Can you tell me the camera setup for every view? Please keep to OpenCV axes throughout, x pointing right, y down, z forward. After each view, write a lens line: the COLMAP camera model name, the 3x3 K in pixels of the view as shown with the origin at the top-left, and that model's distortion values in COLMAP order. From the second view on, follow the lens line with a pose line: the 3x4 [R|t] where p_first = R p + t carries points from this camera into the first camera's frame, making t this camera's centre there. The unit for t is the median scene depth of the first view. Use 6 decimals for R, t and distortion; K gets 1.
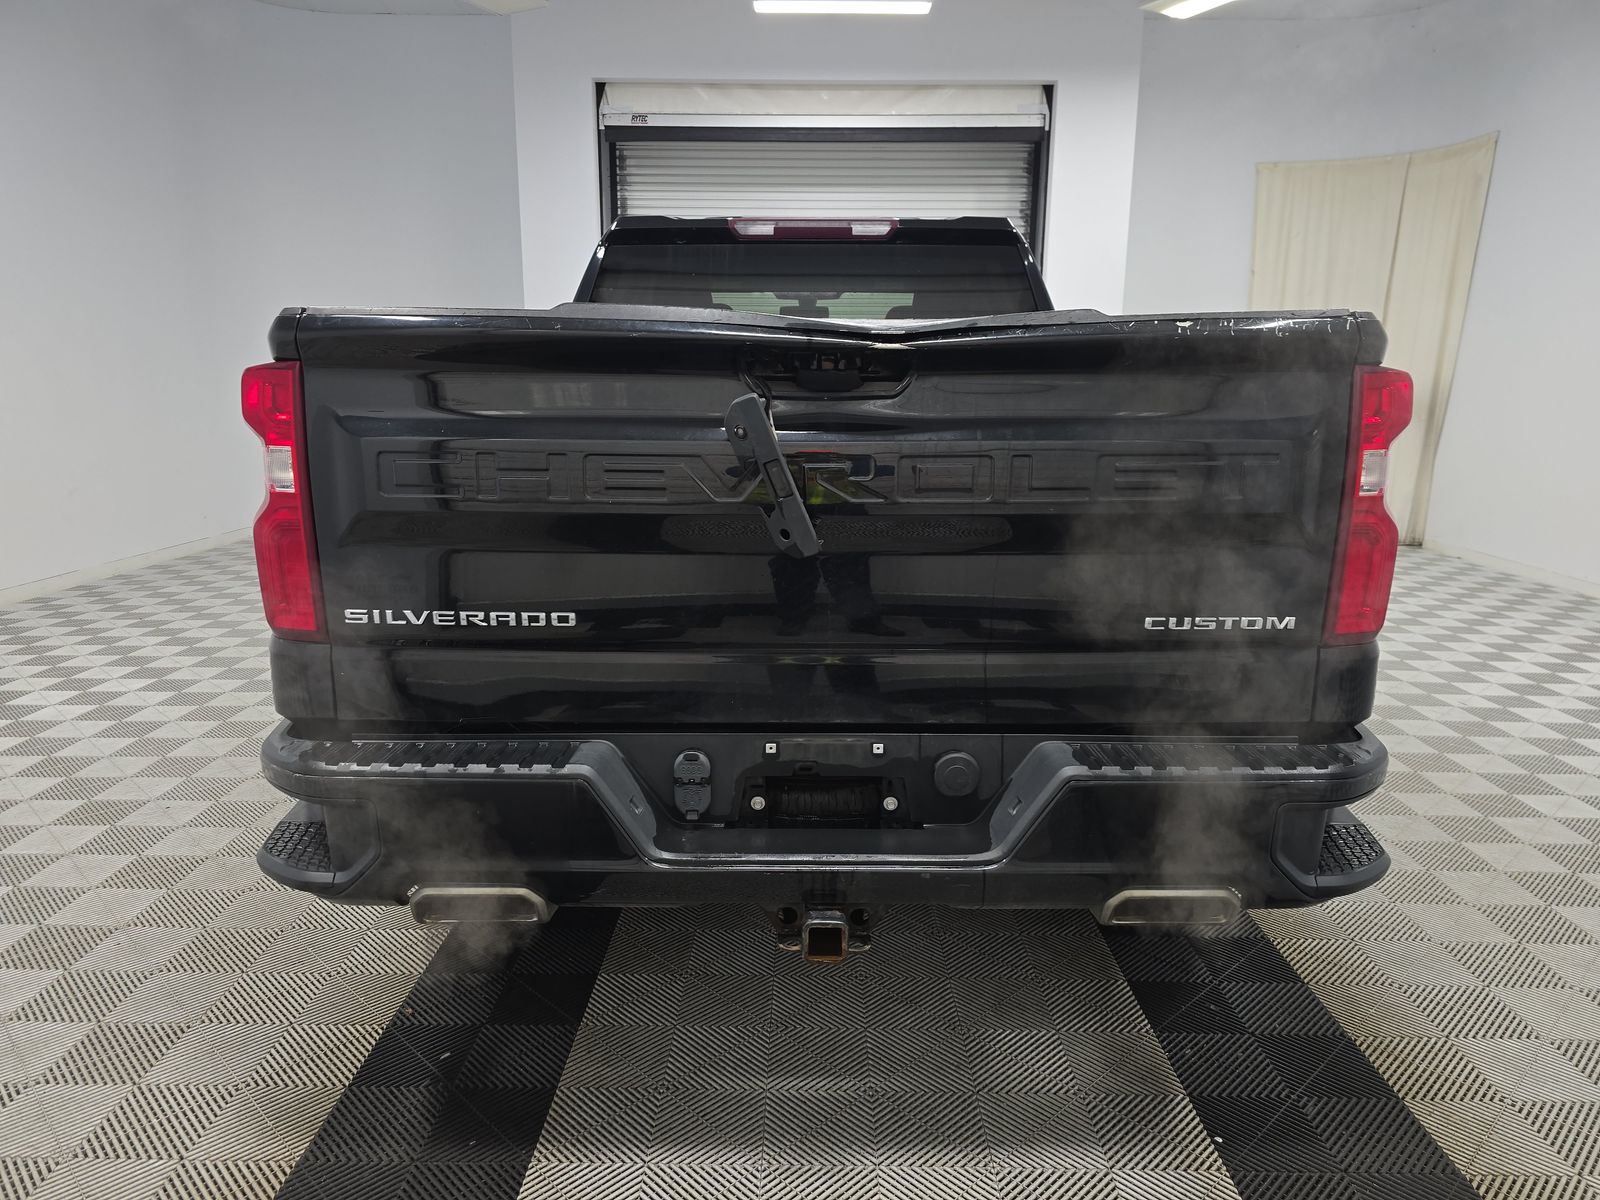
lens RADIAL K [[1094.3, 0, 794.6], [0, 1094.3, 602.8], [0, 0, 1]] dist [0.043593, -0.010394]
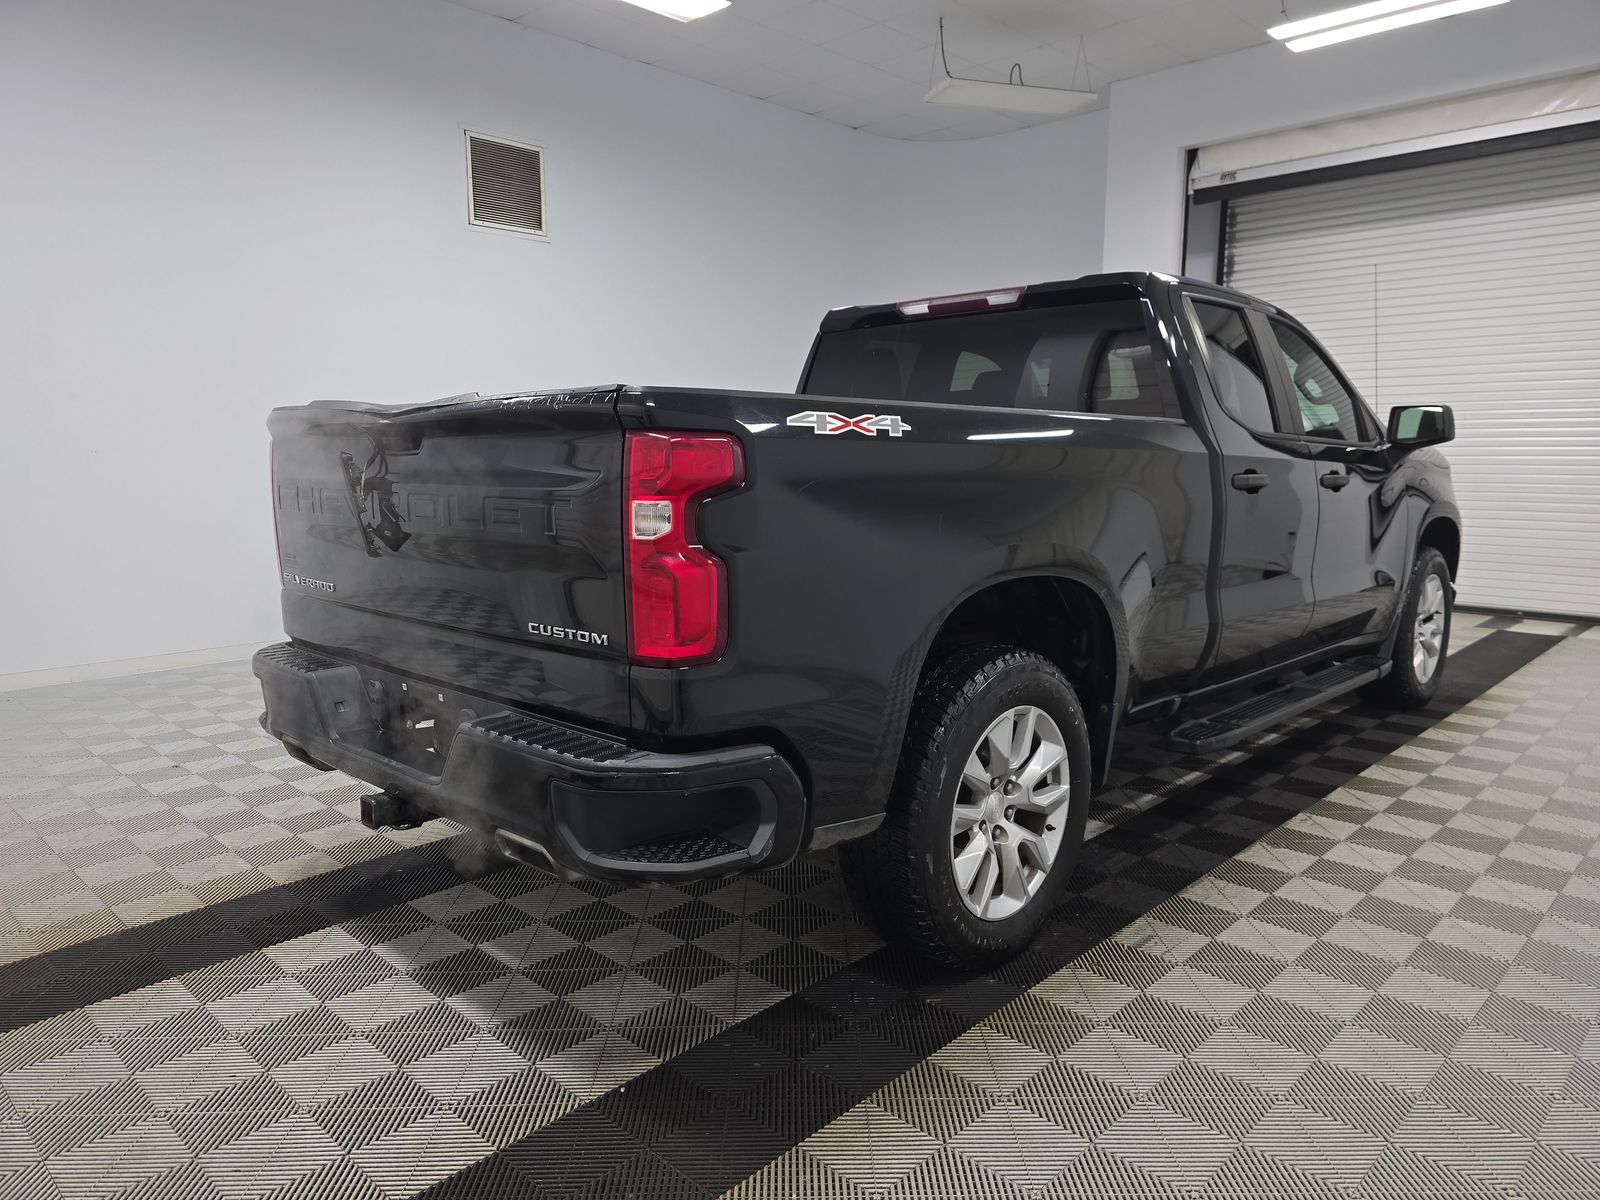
lens RADIAL K [[1094.3, 0, 803.4], [0, 1094.3, 602.5], [0, 0, 1]] dist [0.043593, -0.010394]
pose [[0.747103, 0.084931, -0.659260, 0.281578], [-0.120740, 0.992644, -0.008949, -0.007525], [0.653650, 0.086285, 0.751862, 0.045816]]
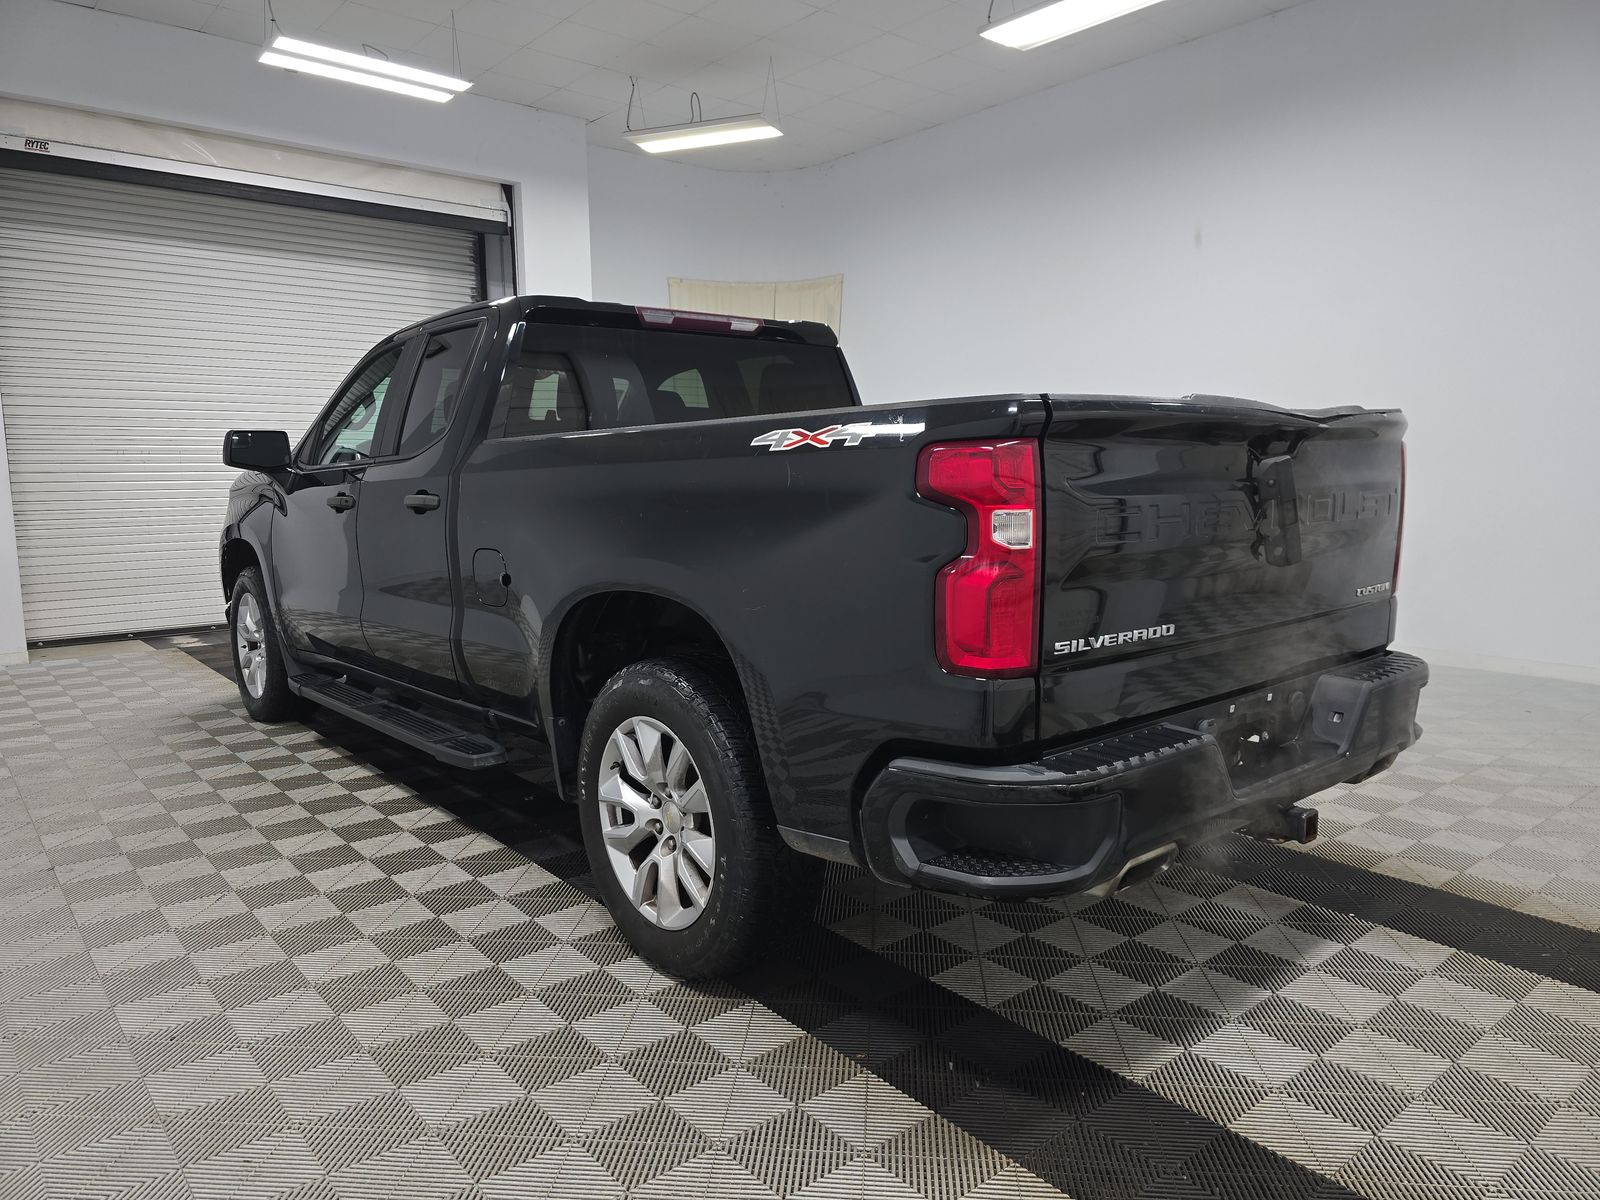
lens RADIAL K [[1094.3, 0, 794.8], [0, 1094.3, 604.2], [0, 0, 1]] dist [0.043593, -0.010394]
pose [[0.756167, -0.098699, 0.646892, -0.286038], [0.143208, 0.989556, -0.016419, -0.011739], [-0.638516, 0.105055, 0.762405, 0.055899]]
